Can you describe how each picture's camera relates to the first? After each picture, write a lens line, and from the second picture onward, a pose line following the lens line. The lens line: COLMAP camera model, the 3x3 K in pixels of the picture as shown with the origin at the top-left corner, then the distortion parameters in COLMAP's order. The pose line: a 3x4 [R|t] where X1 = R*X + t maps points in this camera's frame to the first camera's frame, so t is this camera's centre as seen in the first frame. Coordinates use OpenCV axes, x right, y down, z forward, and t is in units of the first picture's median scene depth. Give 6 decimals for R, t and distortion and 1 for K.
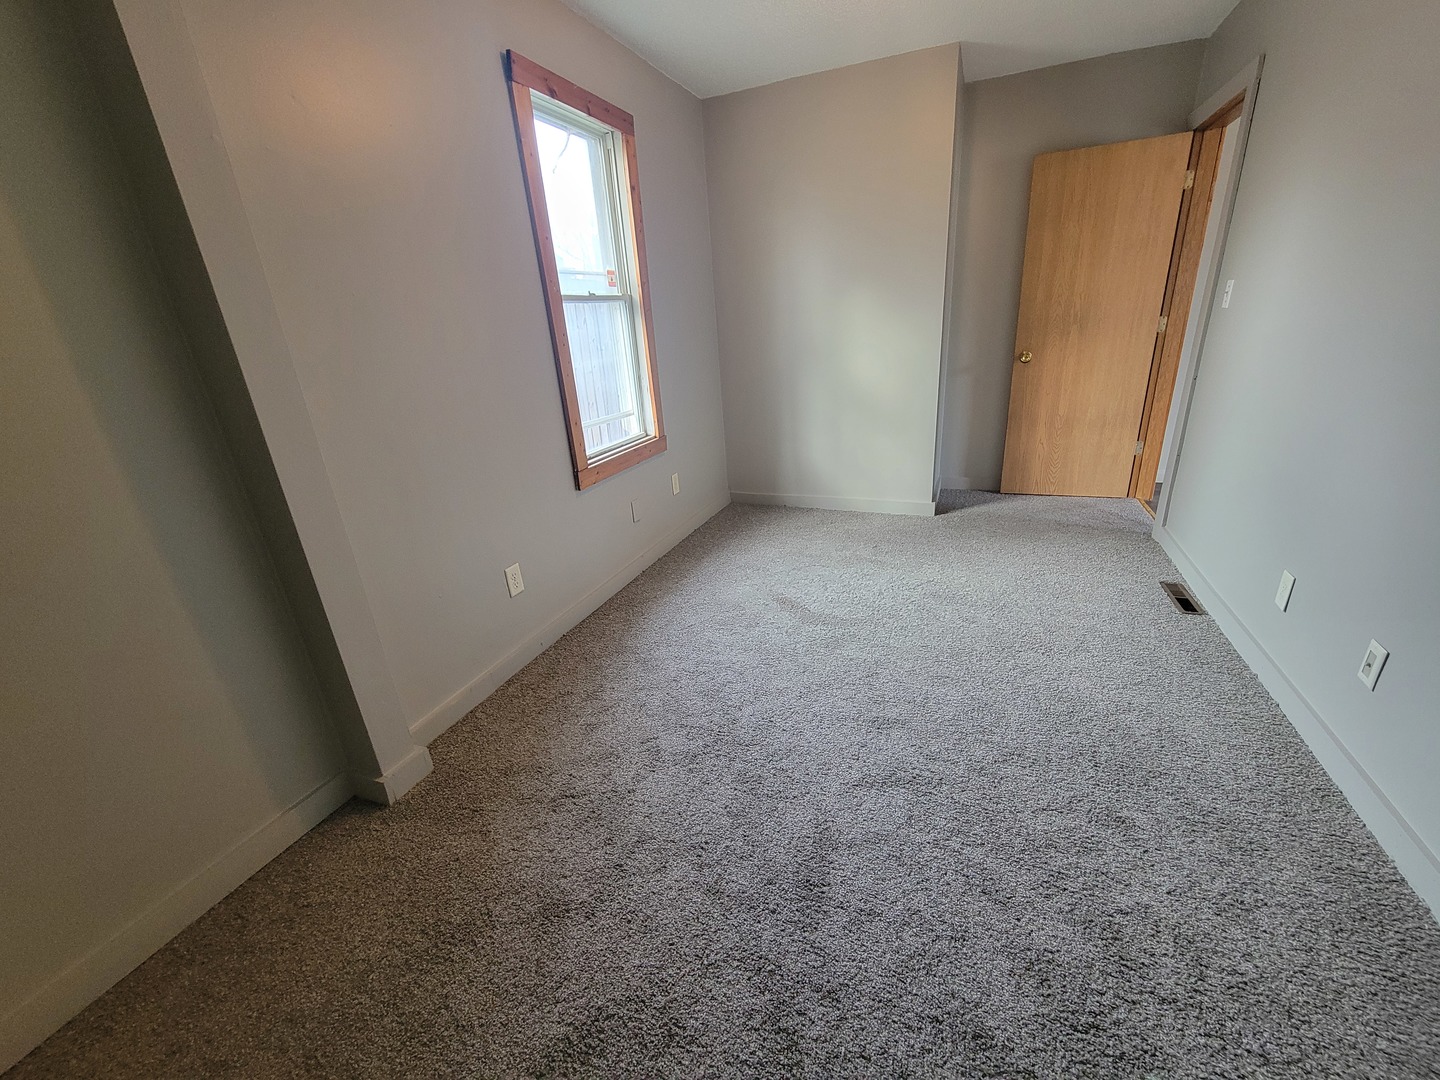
lens RADIAL K [[587.6, 0, 731.4], [0, 587.6, 550.0], [0, 0, 1]] dist [0.000900, -0.000490]
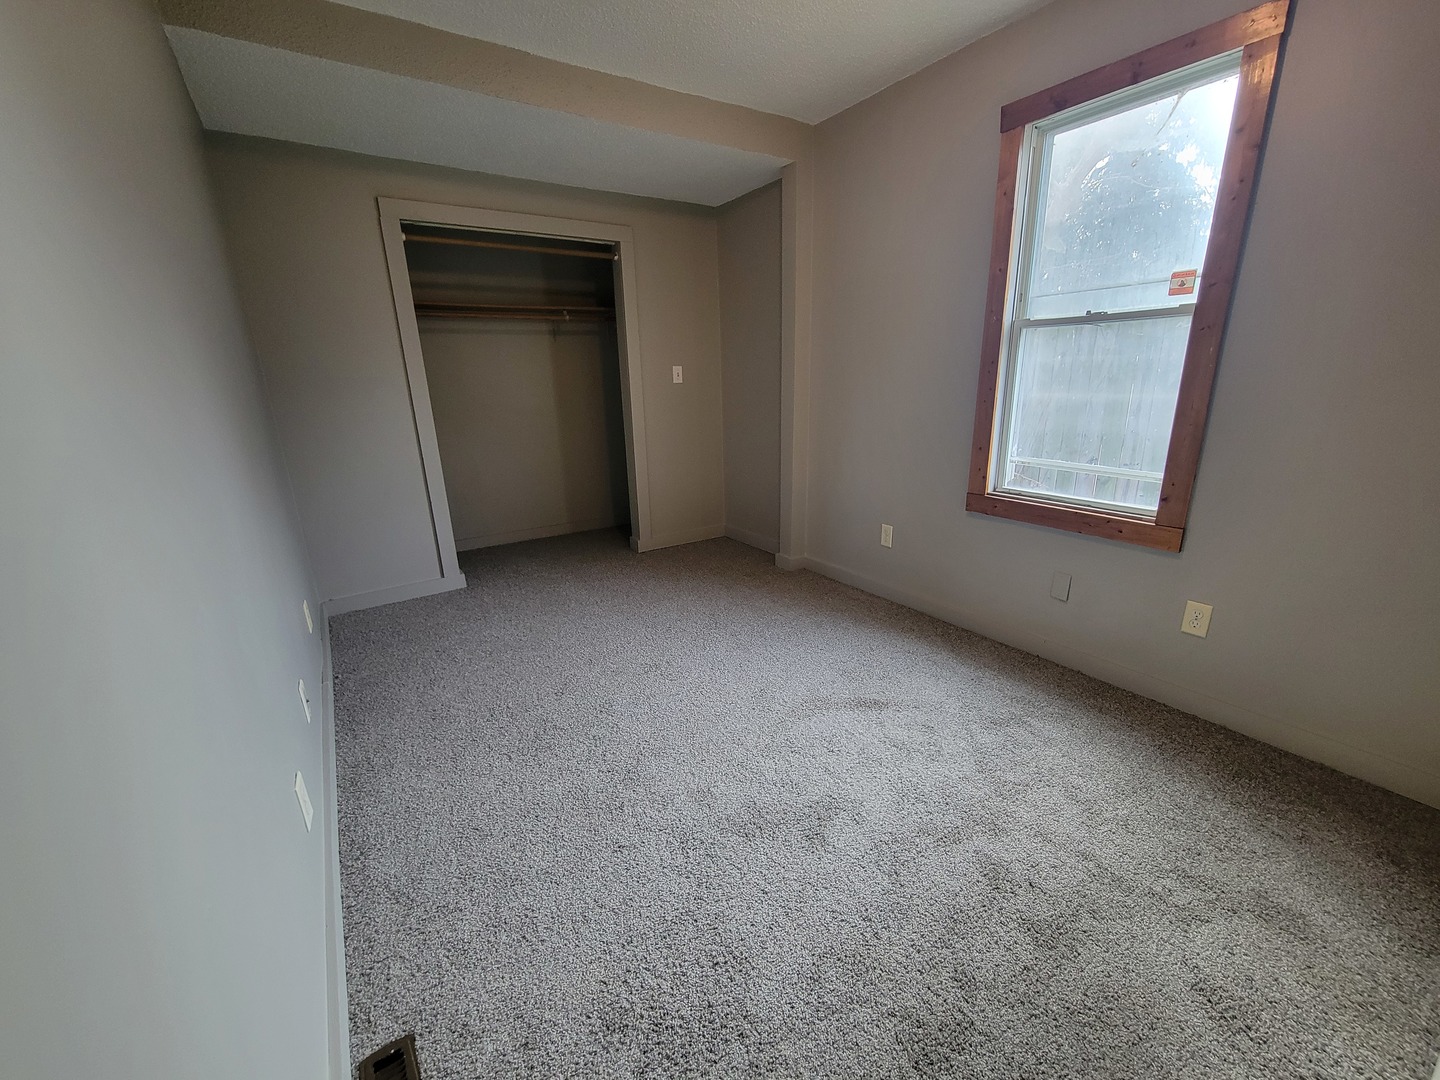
lens RADIAL K [[587.6, 0, 731.4], [0, 587.6, 550.0], [0, 0, 1]] dist [0.000900, -0.000490]
pose [[-0.565767, 0.315108, -0.761980, 0.770453], [-0.240460, 0.820882, 0.518007, -0.469553], [0.788725, 0.476297, -0.388657, 1.080236]]
